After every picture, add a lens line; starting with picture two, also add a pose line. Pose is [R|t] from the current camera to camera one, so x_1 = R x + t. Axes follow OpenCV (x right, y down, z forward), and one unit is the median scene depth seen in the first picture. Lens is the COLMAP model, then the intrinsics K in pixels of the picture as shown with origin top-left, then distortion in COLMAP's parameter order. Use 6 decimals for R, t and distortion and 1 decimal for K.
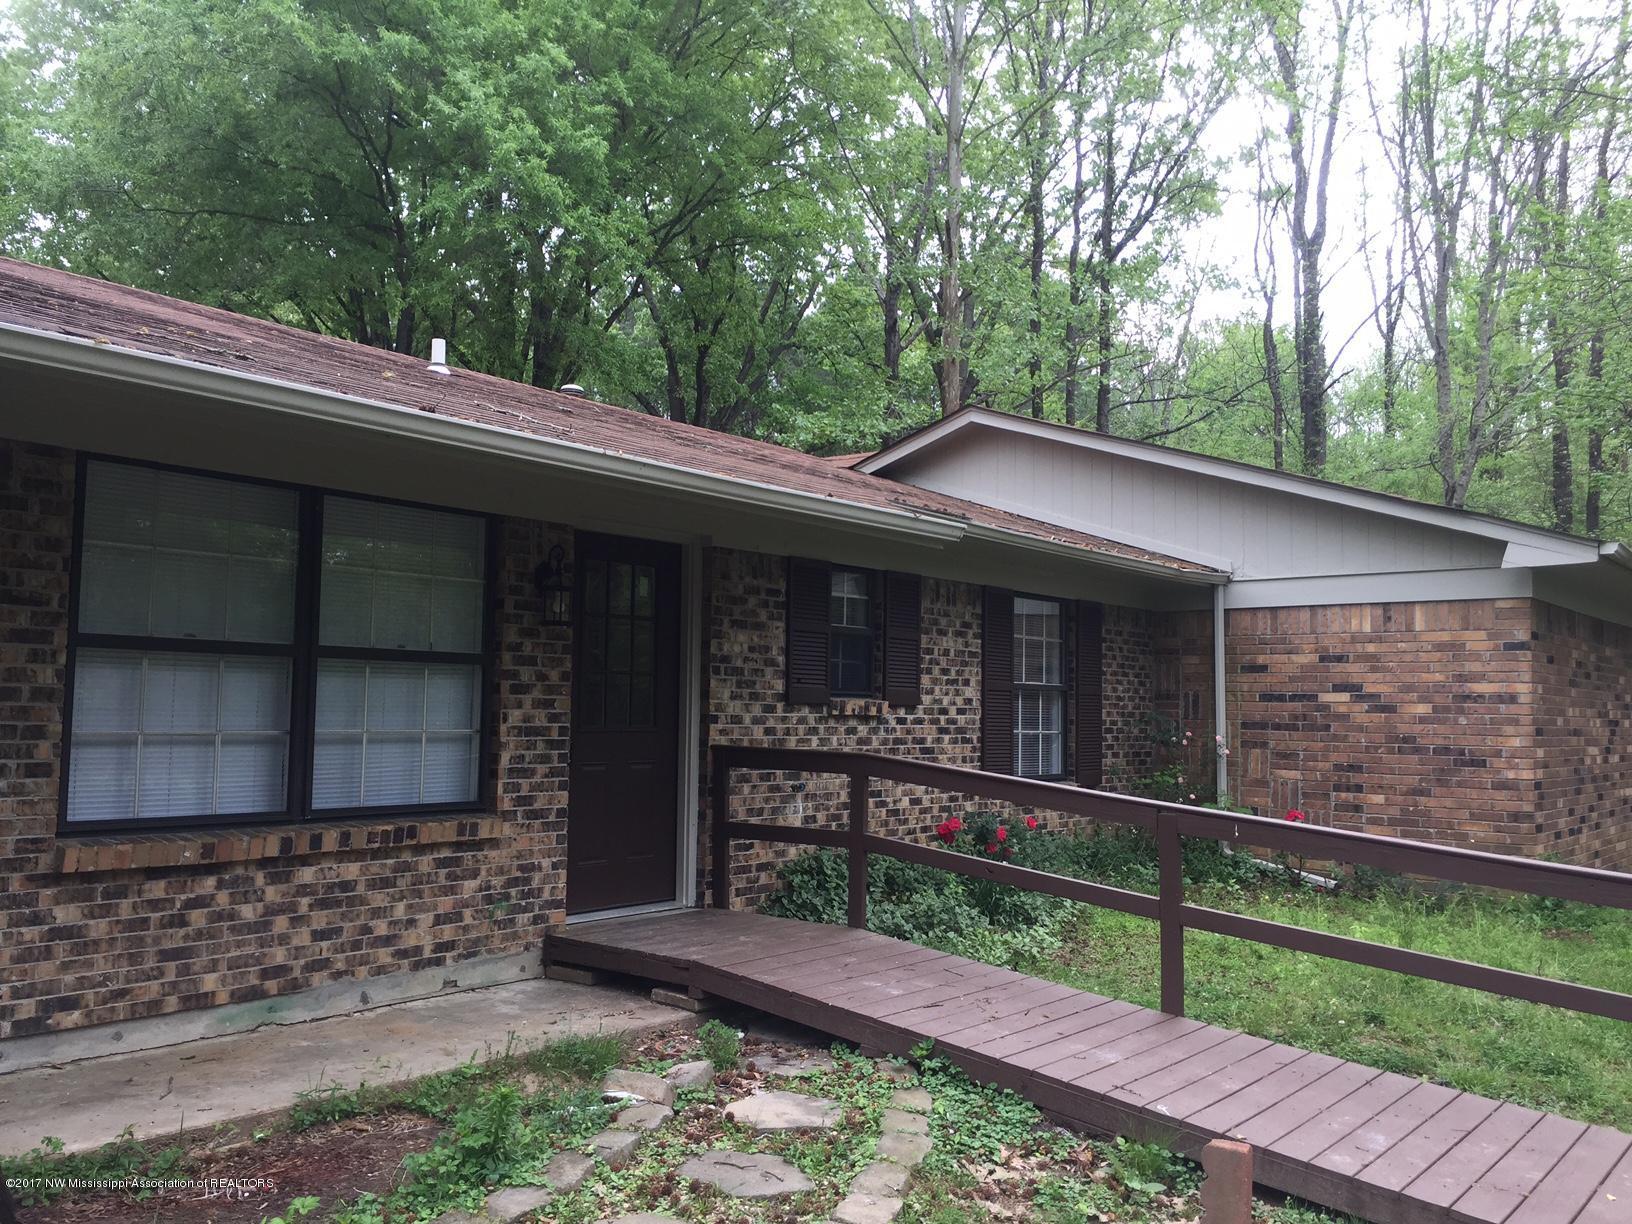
lens RADIAL K [[1393.9, 0, 816.0], [0, 1393.9, 612.0], [0, 0, 1]] dist [0.089875, -0.115619]
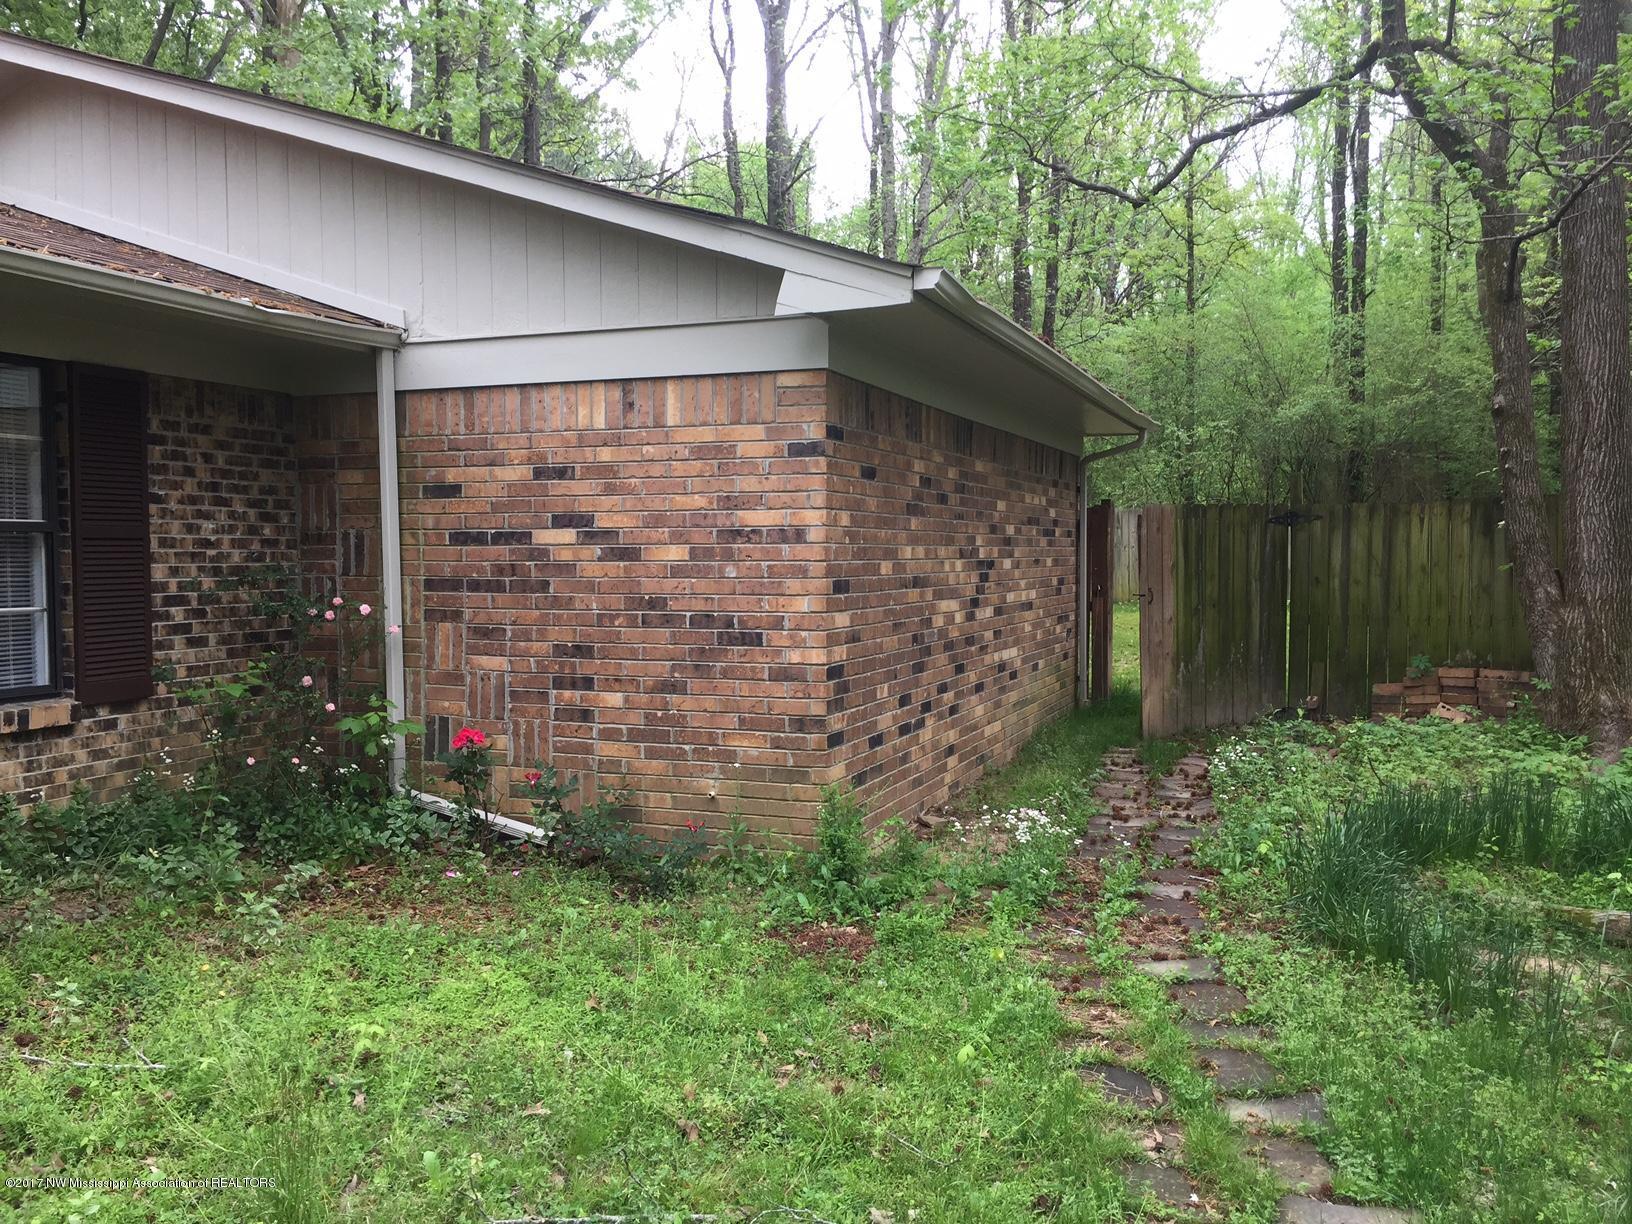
lens RADIAL K [[1393.9, 0, 816.0], [0, 1393.9, 612.0], [0, 0, 1]] dist [0.089875, -0.115619]
pose [[0.949593, -0.031842, 0.311865, 0.286904], [-0.004530, 0.993331, 0.115212, 0.022853], [-0.313454, -0.110817, 0.943115, 0.390428]]
